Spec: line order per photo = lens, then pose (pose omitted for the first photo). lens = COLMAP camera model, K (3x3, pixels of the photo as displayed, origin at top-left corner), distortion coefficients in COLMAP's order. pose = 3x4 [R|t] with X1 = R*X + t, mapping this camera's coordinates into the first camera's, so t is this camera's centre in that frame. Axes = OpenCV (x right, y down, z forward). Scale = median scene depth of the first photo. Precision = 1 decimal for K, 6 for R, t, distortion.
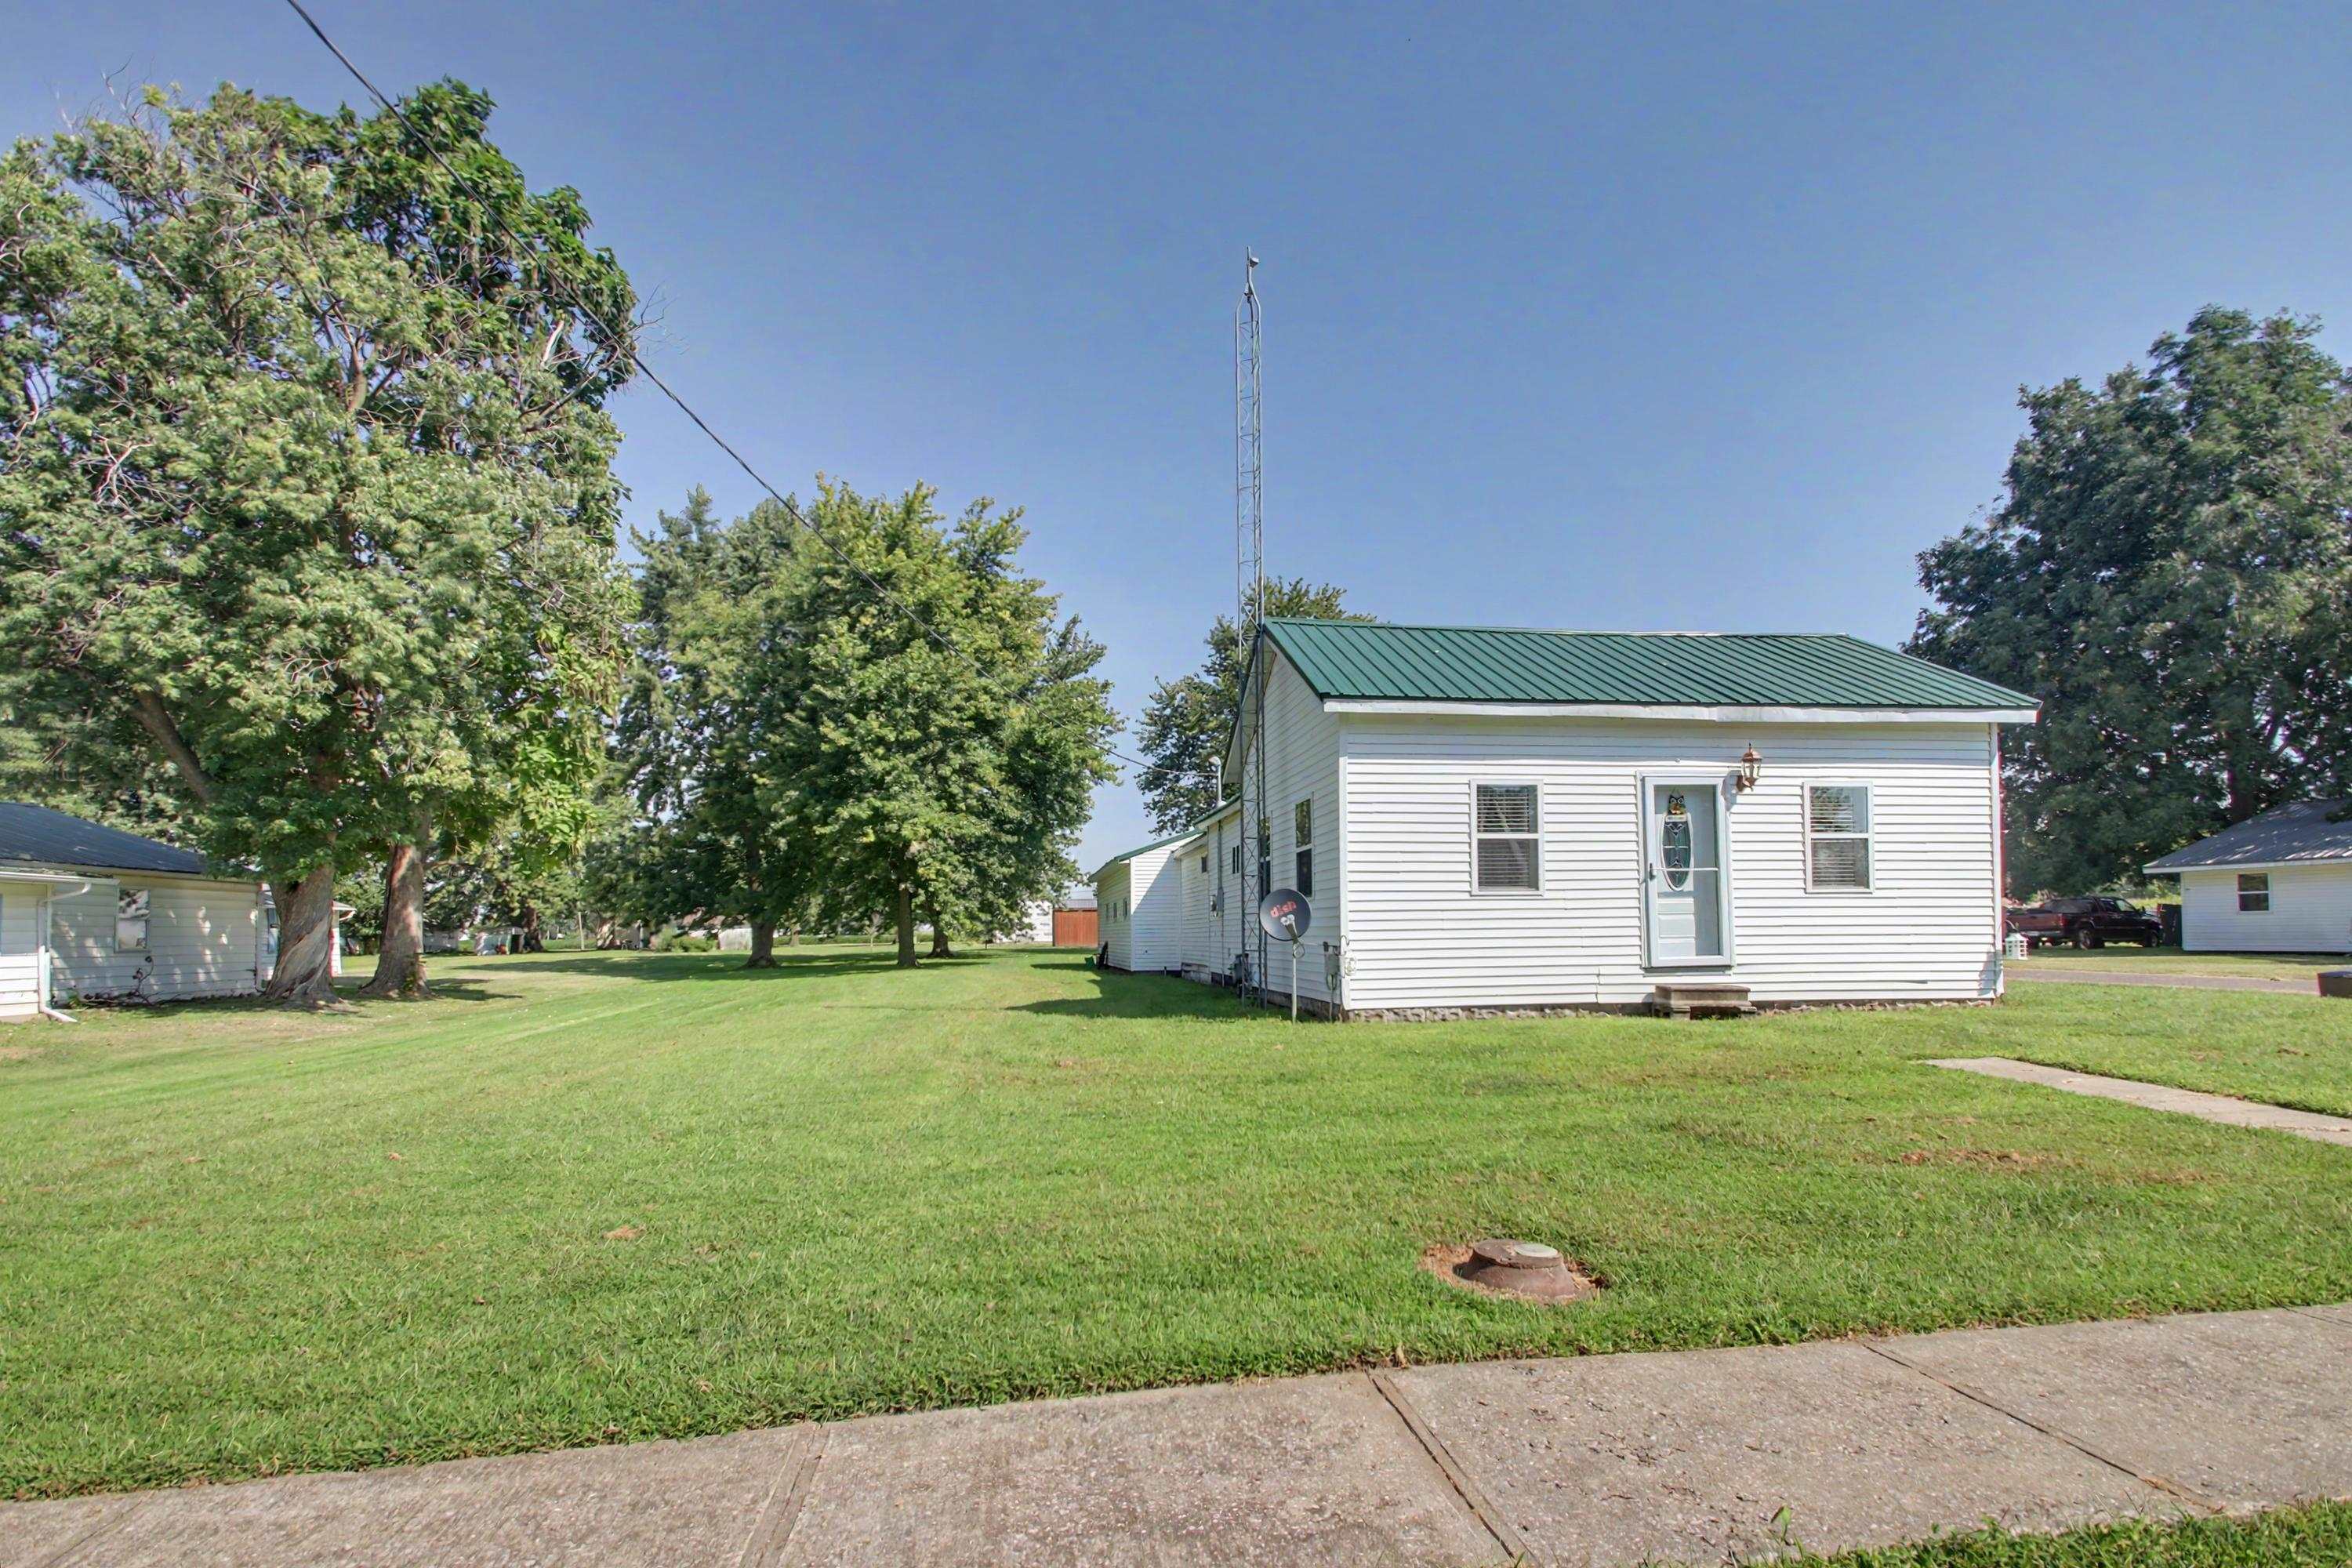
lens RADIAL K [[1152.5, 0, 1182.8], [0, 1152.5, 879.0], [0, 0, 1]] dist [0.041705, -0.033510]
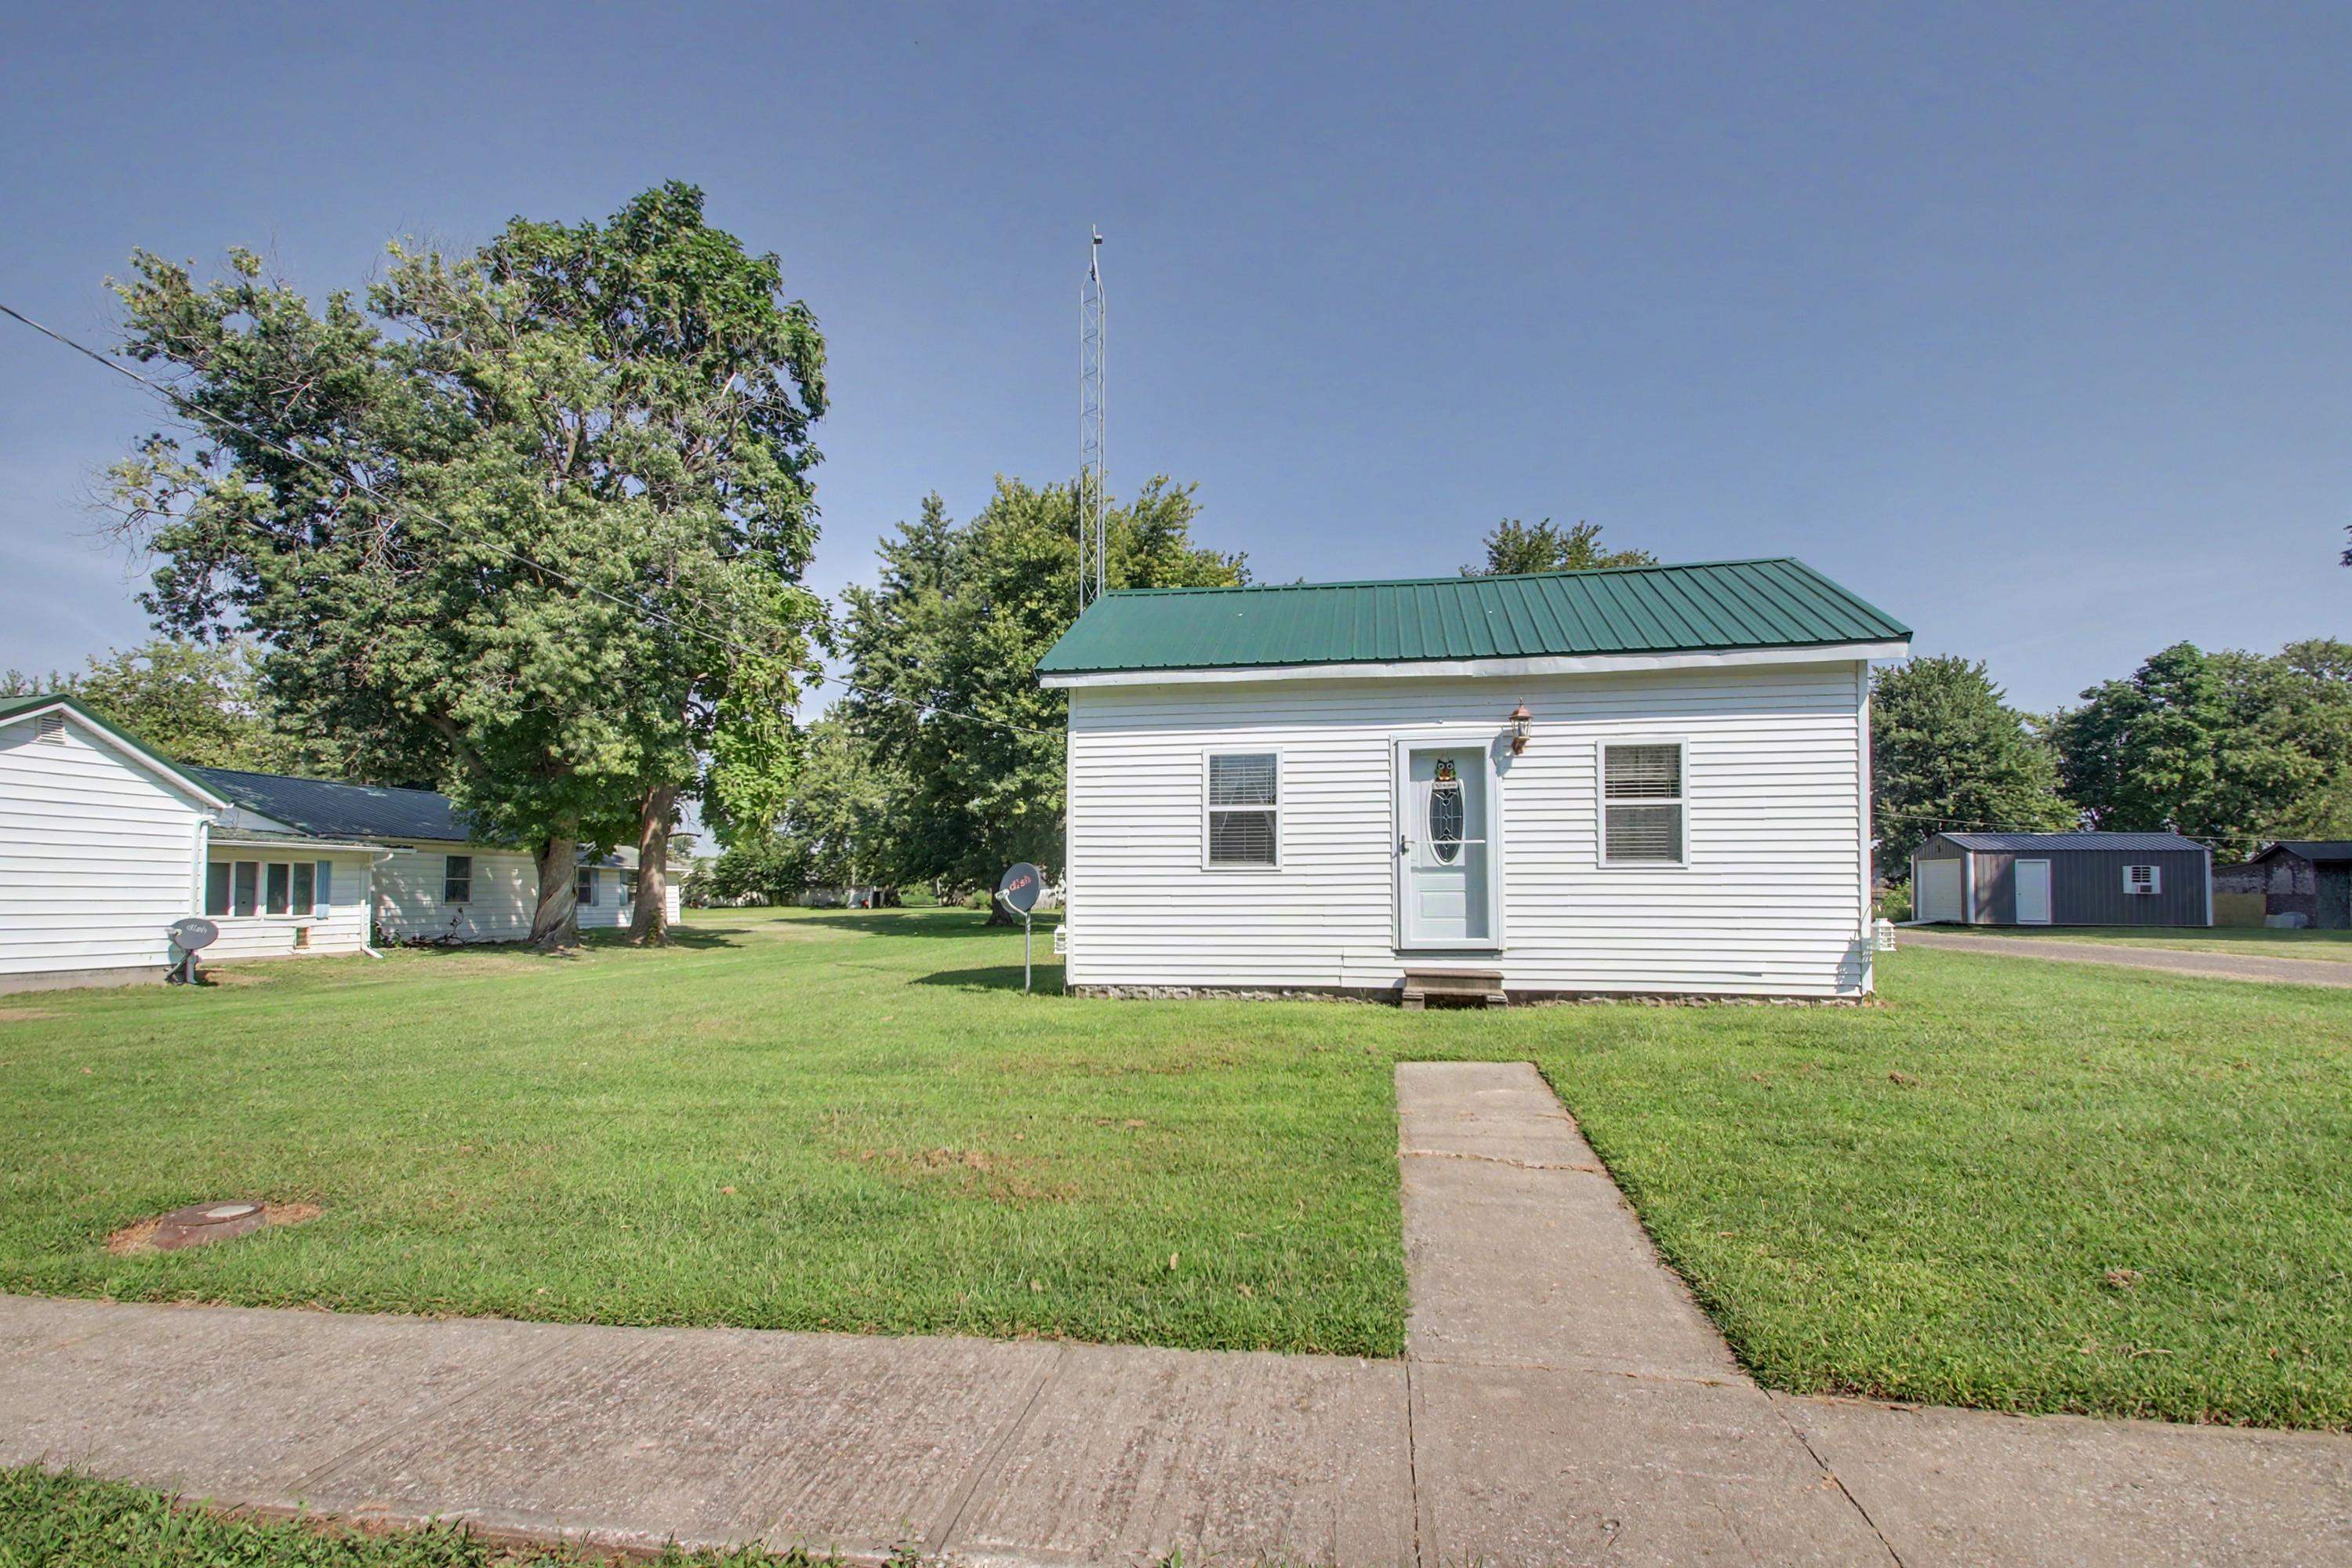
lens RADIAL K [[1155.2, 0, 1186.5], [0, 1155.2, 855.6], [0, 0, 1]] dist [-0.001425, 0.000153]
pose [[0.945509, -0.000219, -0.325595, 0.513445], [0.004725, 0.999904, 0.013049, -0.009974], [0.325561, -0.013876, 0.945419, 0.080442]]
